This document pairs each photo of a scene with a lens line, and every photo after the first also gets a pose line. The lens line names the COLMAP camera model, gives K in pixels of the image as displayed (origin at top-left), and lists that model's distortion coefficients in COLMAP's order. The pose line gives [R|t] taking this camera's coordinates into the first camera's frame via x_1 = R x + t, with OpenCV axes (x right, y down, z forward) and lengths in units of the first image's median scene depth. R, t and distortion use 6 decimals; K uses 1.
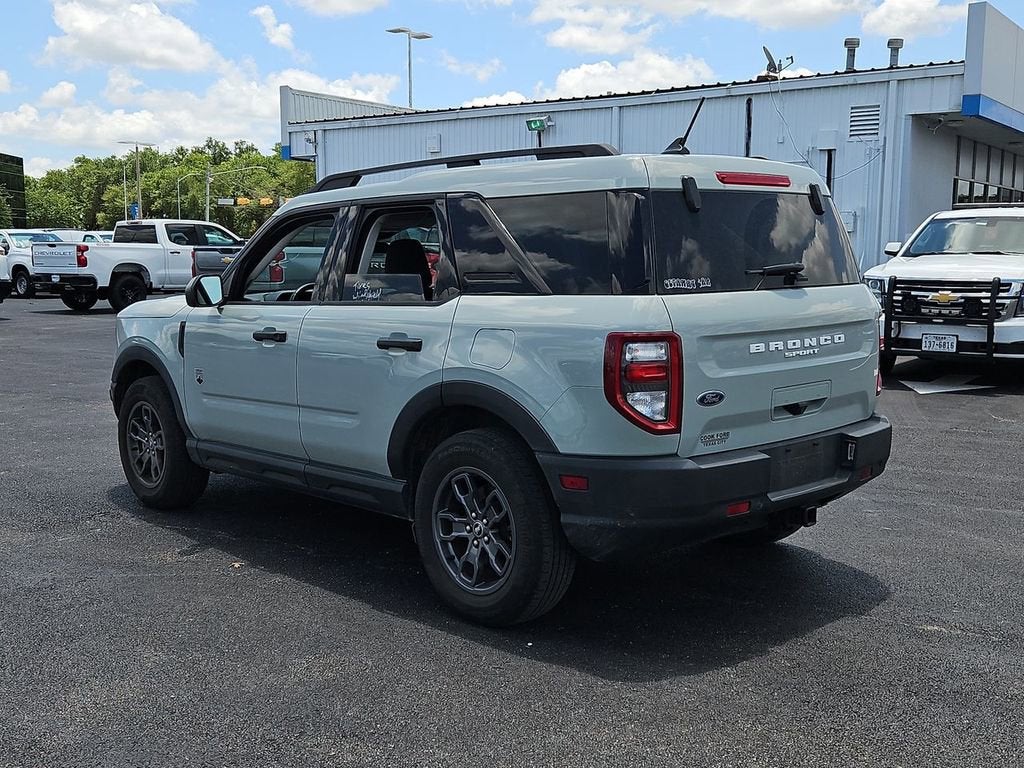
lens RADIAL K [[1102.7, 0, 506.2], [0, 1102.7, 385.0], [0, 0, 1]] dist [0.055446, 0.000000]
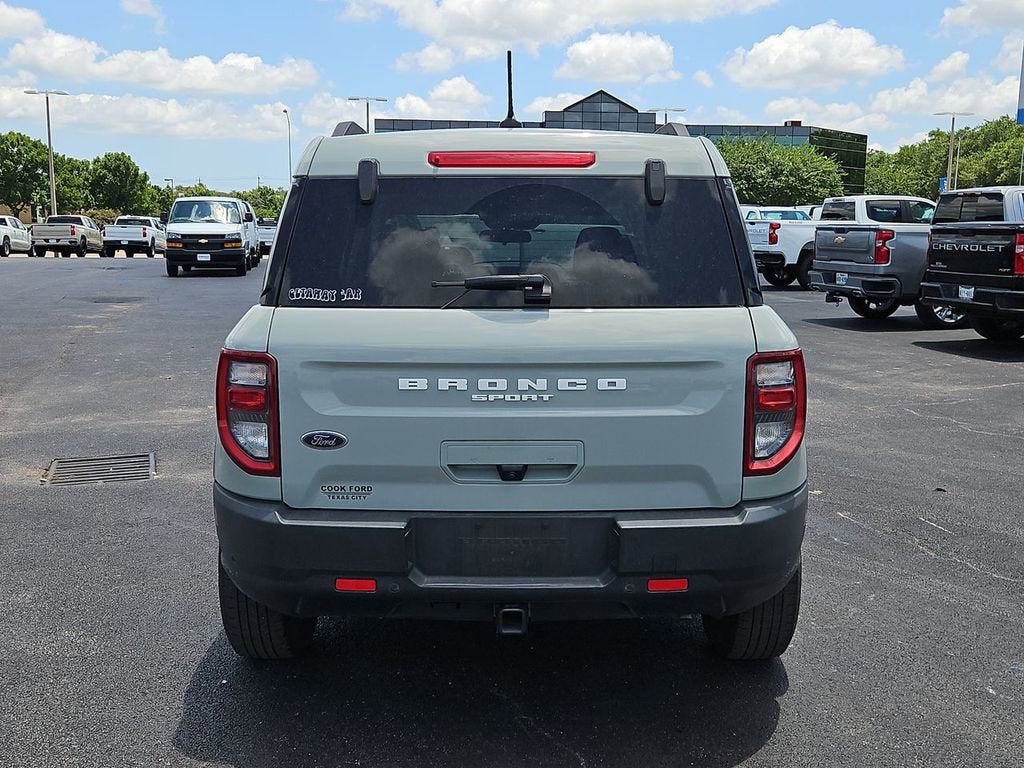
lens RADIAL K [[1102.7, 0, 511.5], [0, 1102.7, 388.5], [0, 0, 1]] dist [0.055446, 0.000000]
pose [[0.737907, 0.109241, -0.666003, 0.747581], [-0.091550, 0.993894, 0.061590, -0.079512], [0.668665, 0.015525, 0.743402, 0.457605]]
